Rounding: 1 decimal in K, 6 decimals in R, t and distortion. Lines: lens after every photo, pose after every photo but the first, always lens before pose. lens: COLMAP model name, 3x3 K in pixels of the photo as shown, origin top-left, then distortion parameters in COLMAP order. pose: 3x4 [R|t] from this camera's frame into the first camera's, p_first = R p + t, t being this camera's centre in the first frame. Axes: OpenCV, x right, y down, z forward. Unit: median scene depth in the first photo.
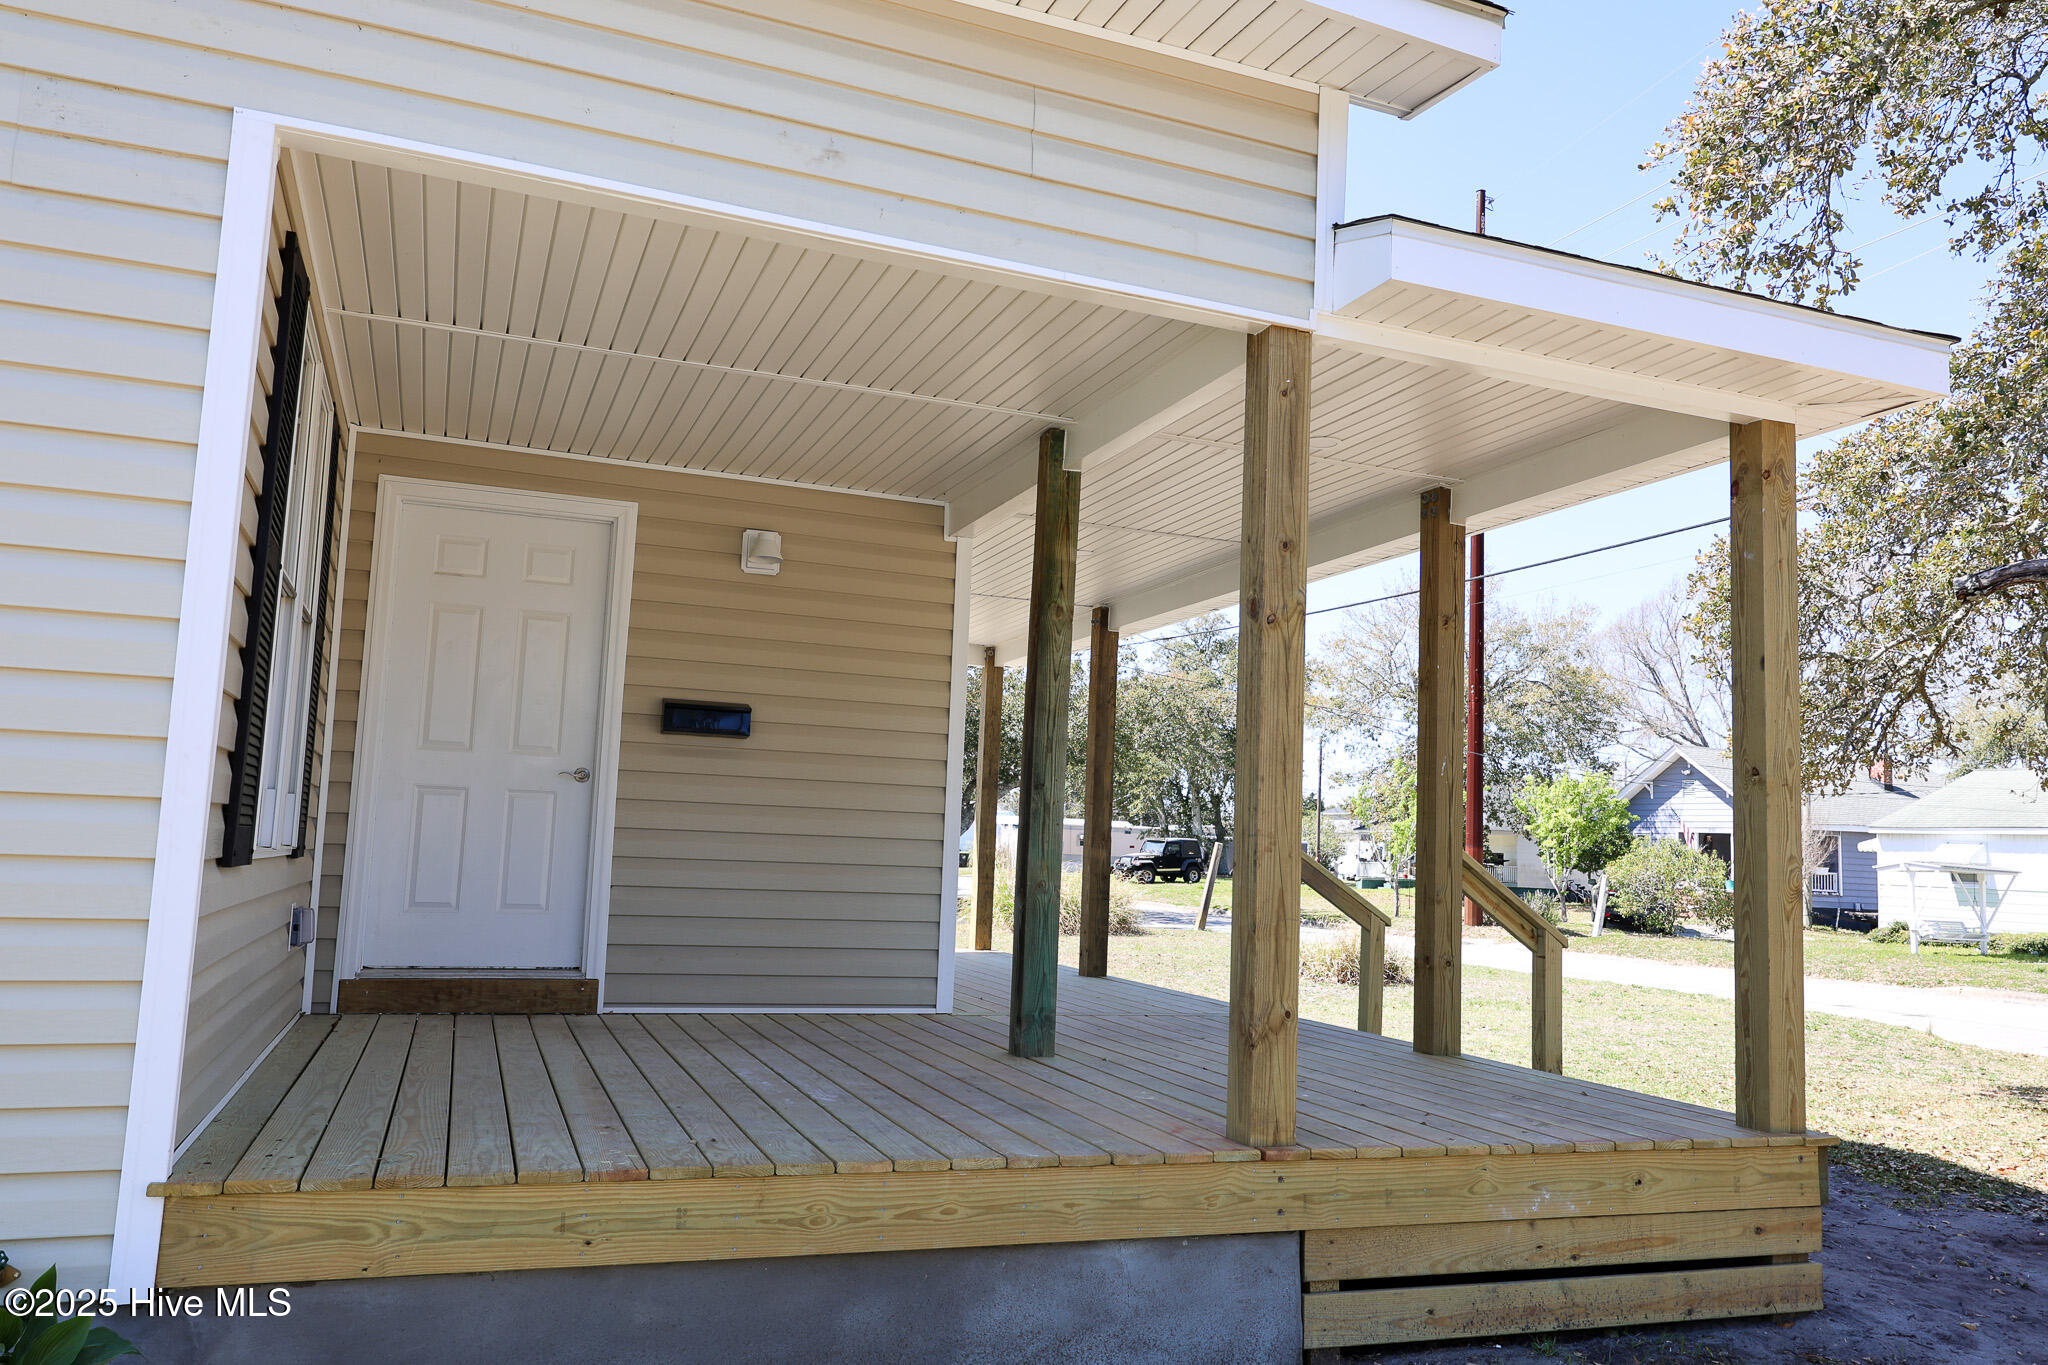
lens RADIAL K [[1519.3, 0, 1025.4], [0, 1519.3, 684.2], [0, 0, 1]] dist [0.008526, 0.003827]
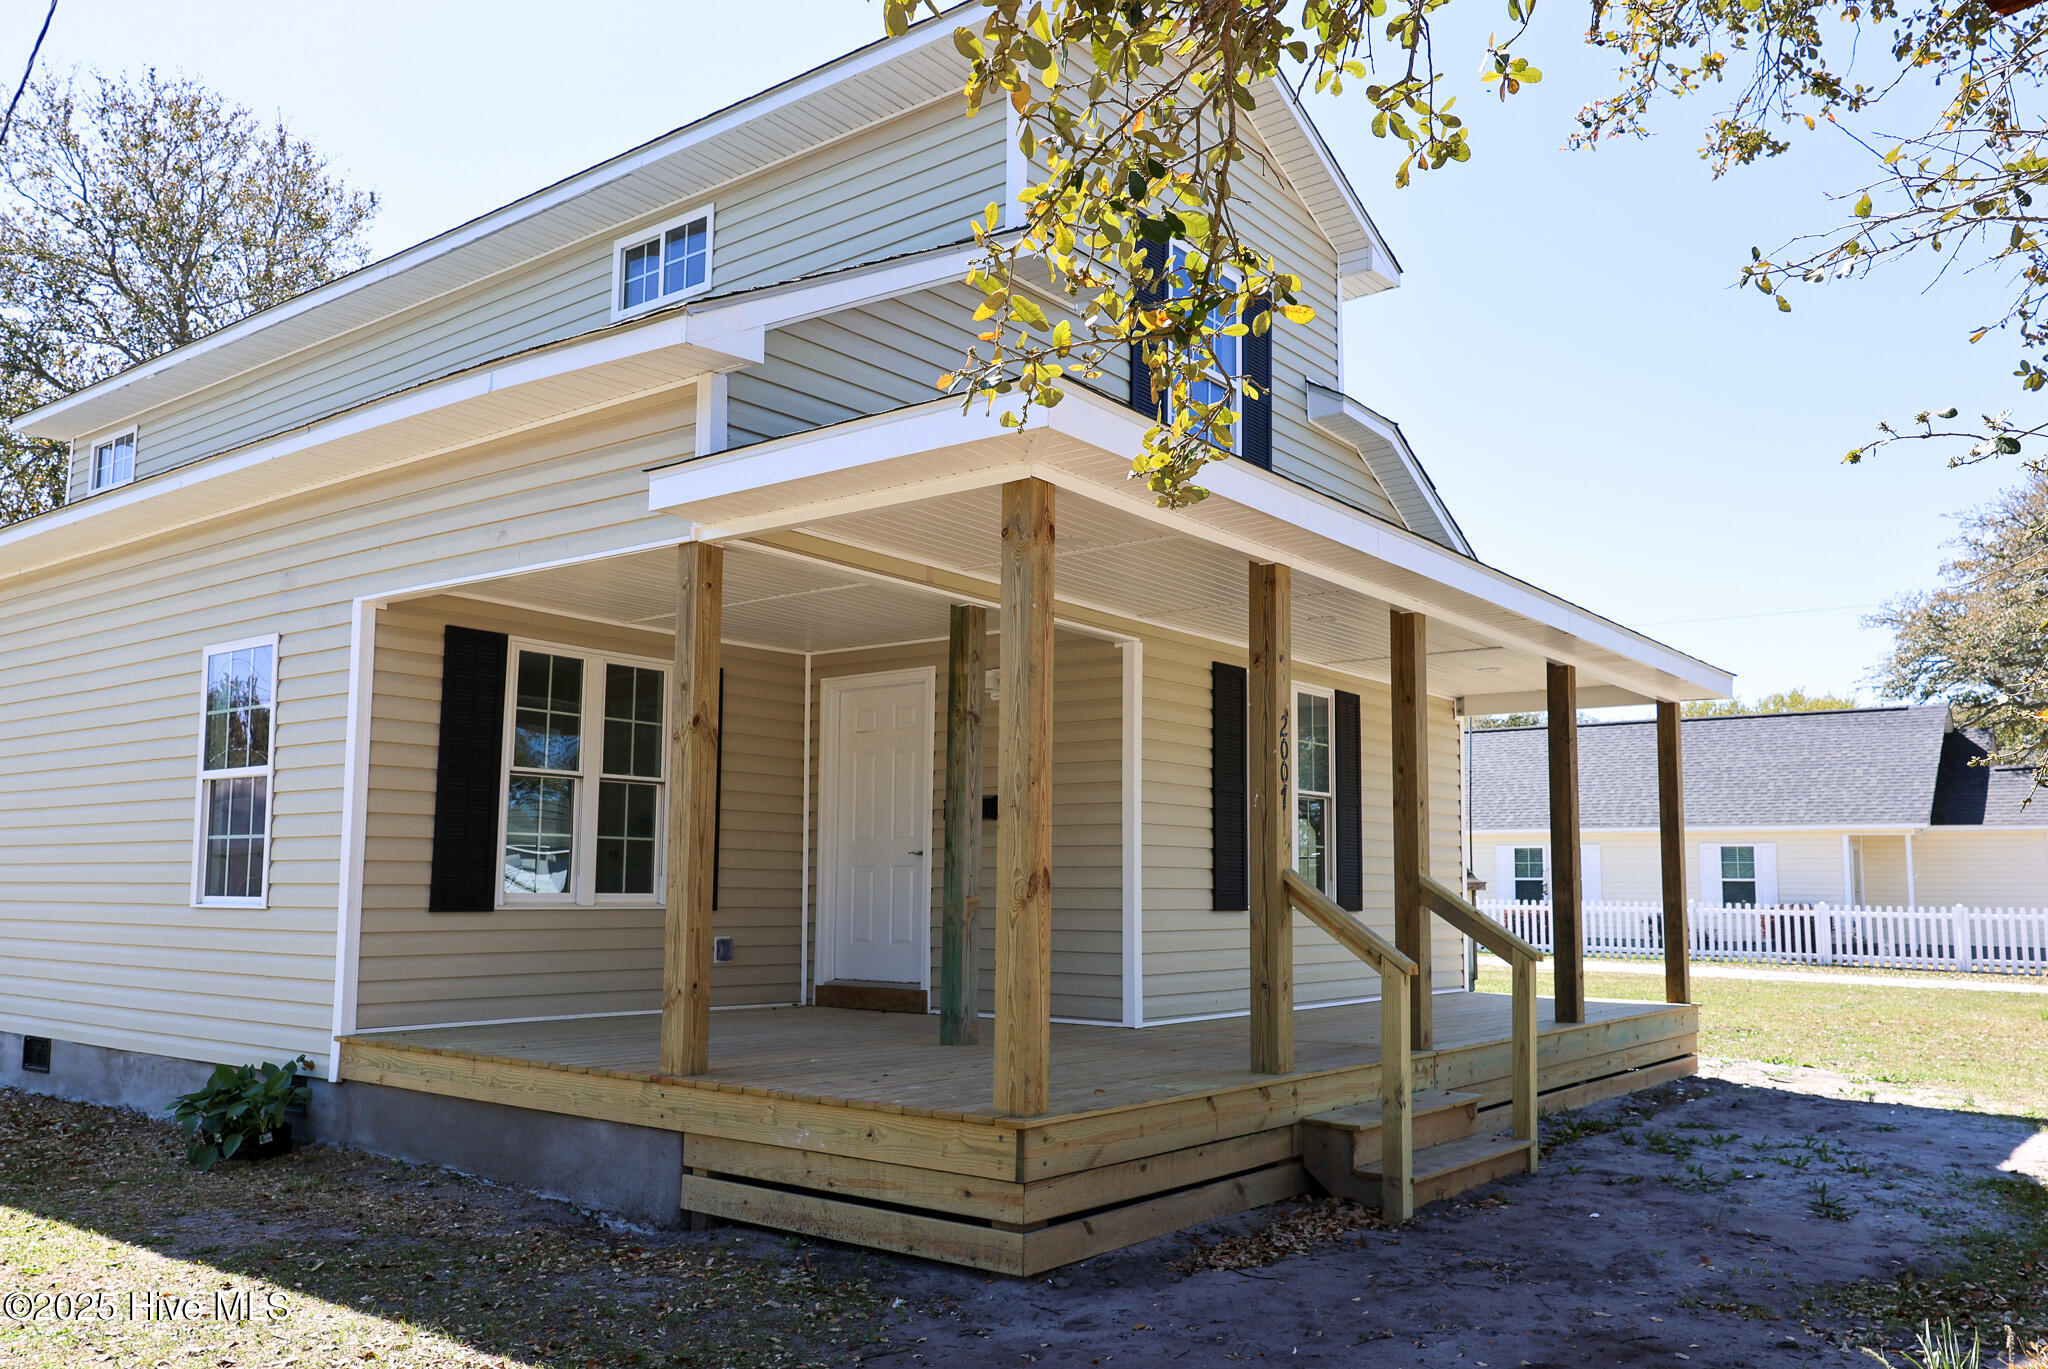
lens RADIAL K [[1593.5, 0, 1023.7], [0, 1593.5, 691.0], [0, 0, 1]] dist [-0.013338, -0.002638]
pose [[0.513253, -0.145725, -0.845775, 1.629012], [0.114249, 0.988310, -0.100952, 0.109927], [0.850599, -0.044815, 0.523901, 0.430388]]
